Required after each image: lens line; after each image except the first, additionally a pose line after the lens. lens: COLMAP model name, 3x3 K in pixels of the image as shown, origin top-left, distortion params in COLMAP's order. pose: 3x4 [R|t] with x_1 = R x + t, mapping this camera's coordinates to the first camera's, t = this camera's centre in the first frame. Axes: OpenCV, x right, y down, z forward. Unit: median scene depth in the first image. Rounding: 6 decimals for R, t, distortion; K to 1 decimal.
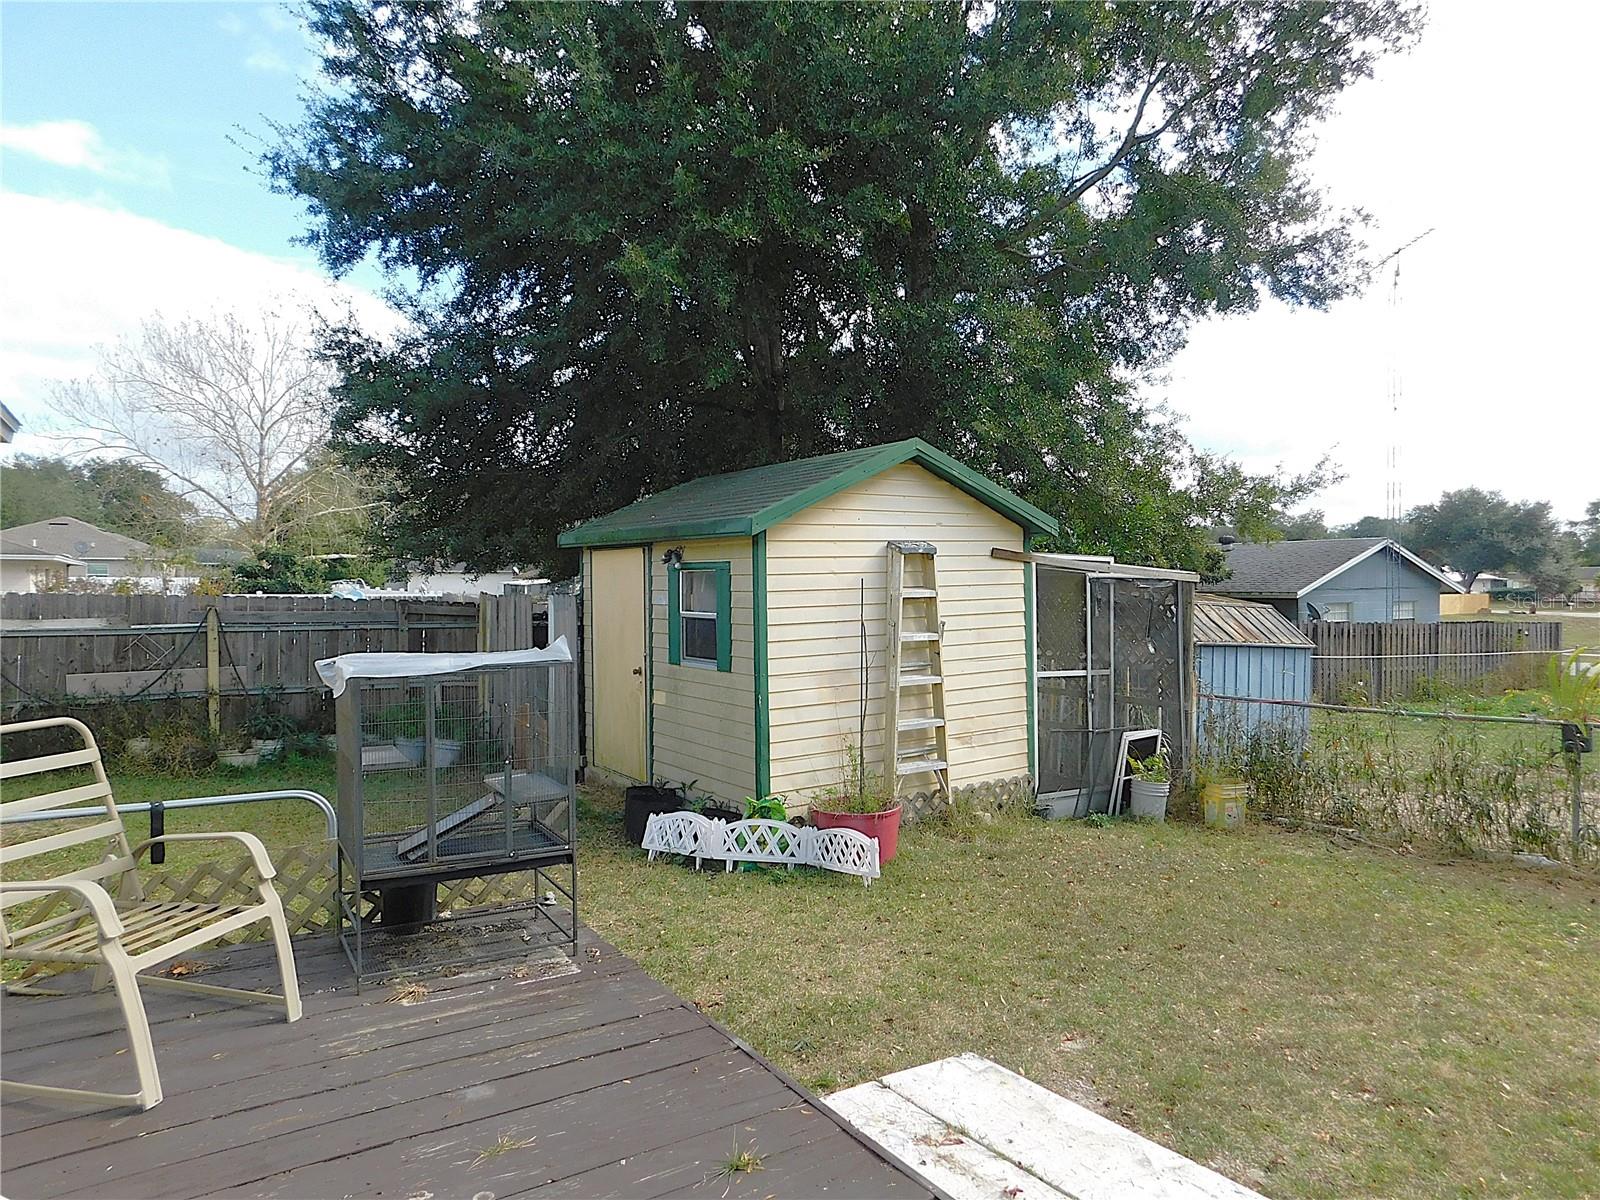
lens RADIAL K [[1061.5, 0, 801.8], [0, 1061.5, 600.4], [0, 0, 1]] dist [-0.056669, 0.043031]
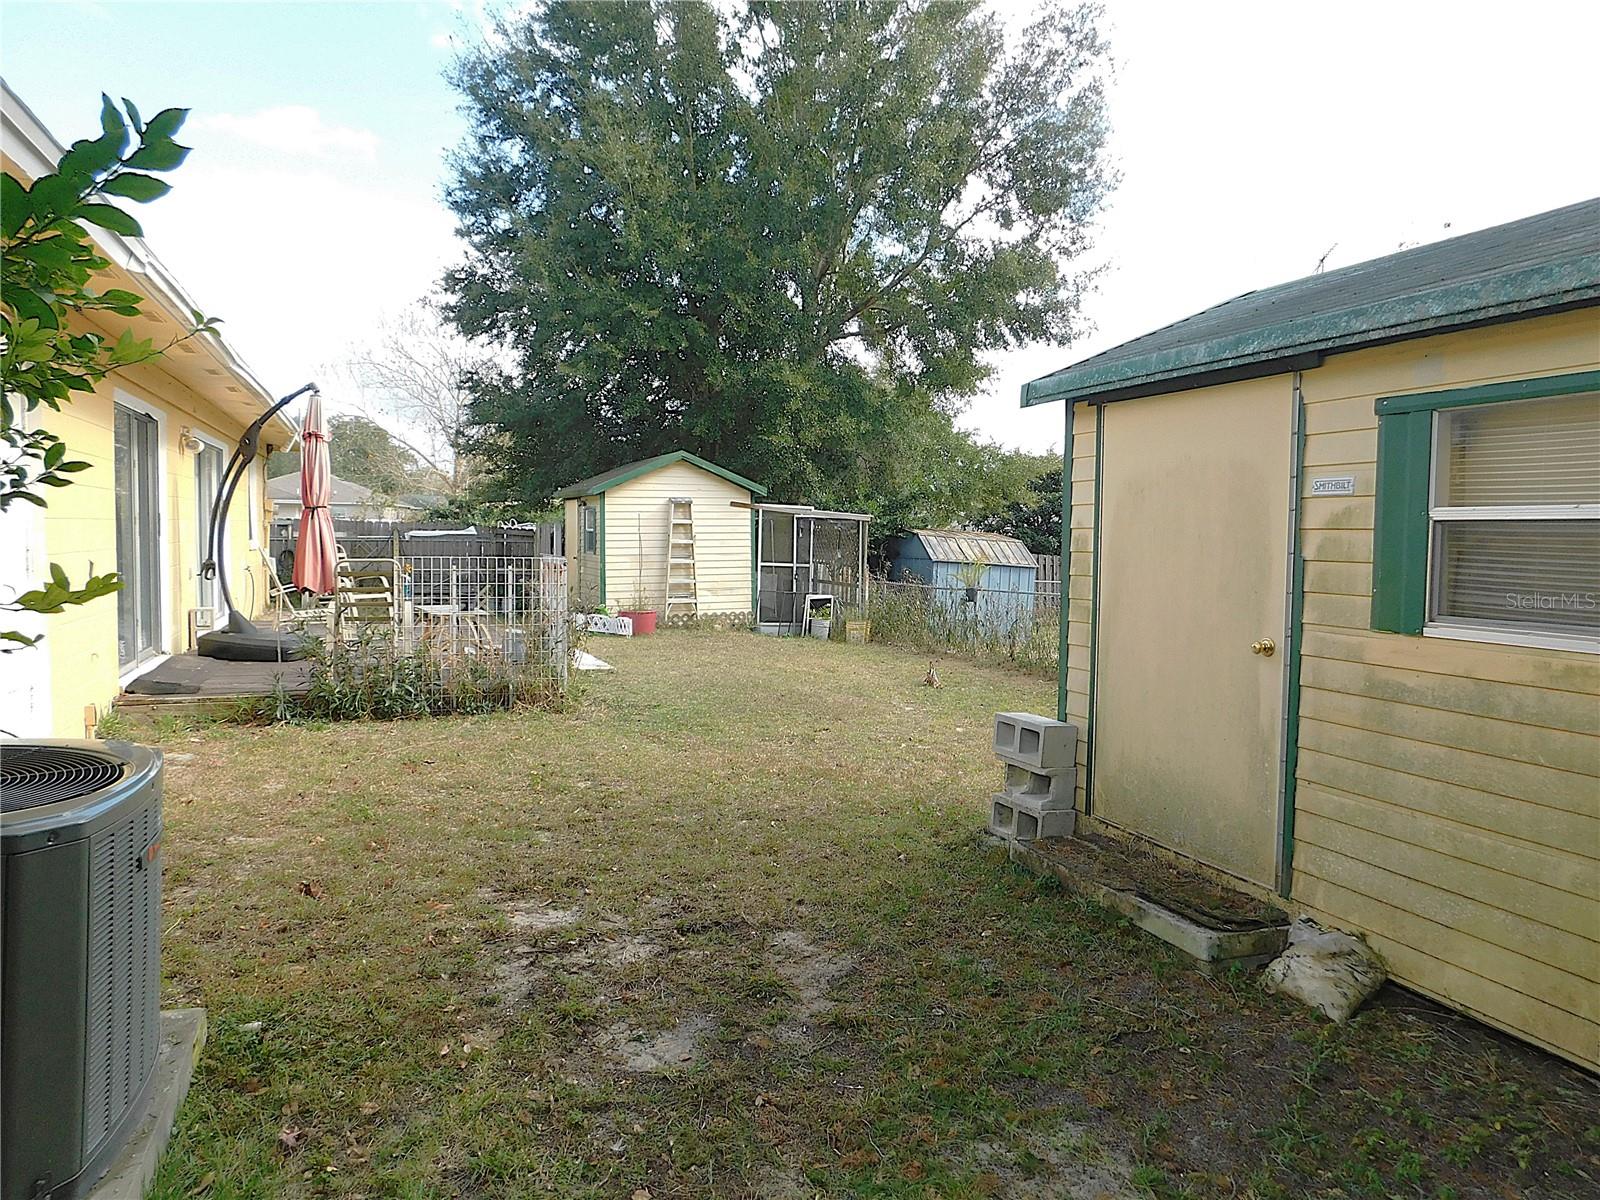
lens RADIAL K [[1061.5, 0, 794.6], [0, 1061.5, 606.5], [0, 0, 1]] dist [-0.056669, 0.043031]
pose [[0.983032, 0.029554, -0.181036, 0.666534], [-0.020265, 0.998391, 0.052951, 0.042934], [0.182310, -0.048384, 0.982050, -1.011007]]
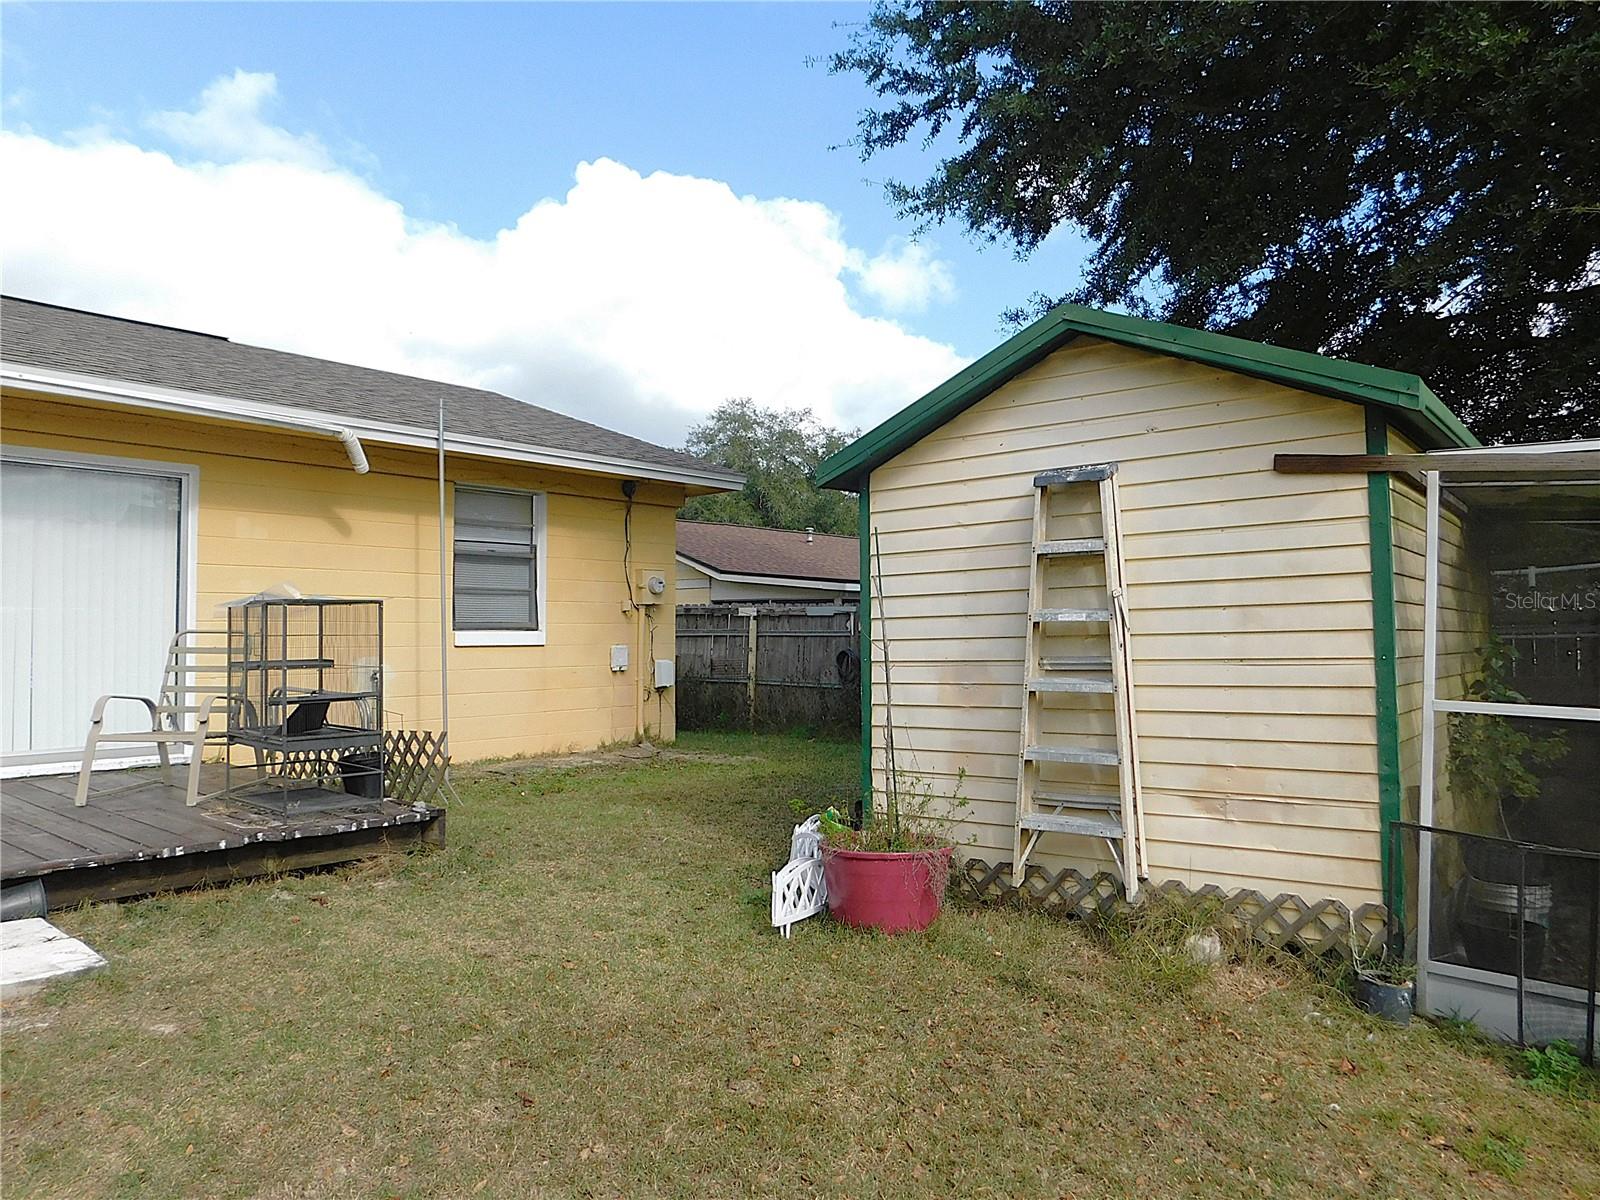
lens RADIAL K [[1061.5, 0, 775.7], [0, 1061.5, 591.6], [0, 0, 1]] dist [-0.056669, 0.043031]
pose [[0.294784, -0.027326, -0.955173, 0.589332], [-0.009262, 0.999462, -0.031451, 0.036977], [0.955519, 0.018118, 0.294373, 0.583739]]
